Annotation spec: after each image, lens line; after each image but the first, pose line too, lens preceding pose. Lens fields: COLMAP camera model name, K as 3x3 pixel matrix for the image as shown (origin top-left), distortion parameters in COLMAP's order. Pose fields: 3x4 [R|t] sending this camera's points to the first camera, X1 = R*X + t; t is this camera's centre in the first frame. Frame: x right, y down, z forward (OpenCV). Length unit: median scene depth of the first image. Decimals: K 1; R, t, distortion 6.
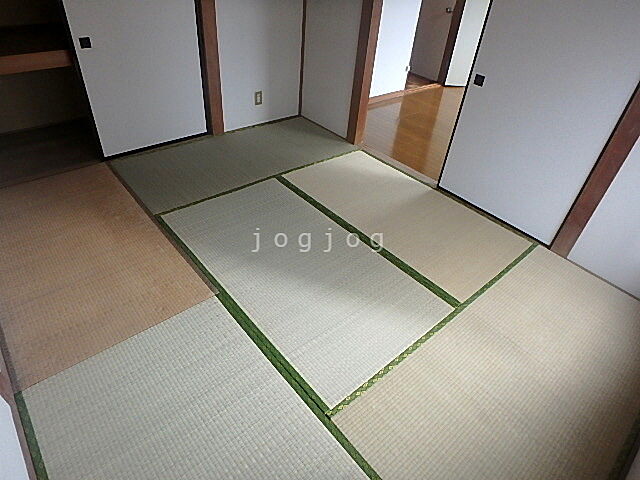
lens RADIAL K [[395.3, 0, 320.0], [0, 395.3, 240.0], [0, 0, 1]] dist [-0.000791, -0.000589]
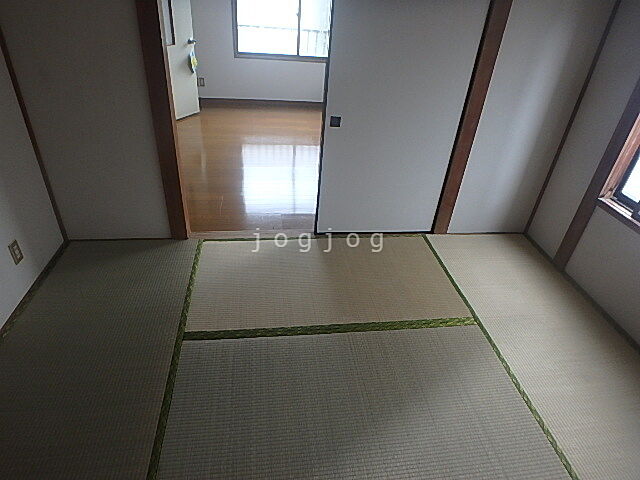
lens RADIAL K [[395.3, 0, 320.0], [0, 395.3, 240.0], [0, 0, 1]] dist [-0.000791, -0.000589]
pose [[0.542982, -0.482297, 0.687430, -0.407162], [0.508282, 0.840390, 0.188135, -0.343568], [-0.668446, 0.247254, 0.701459, 0.395247]]
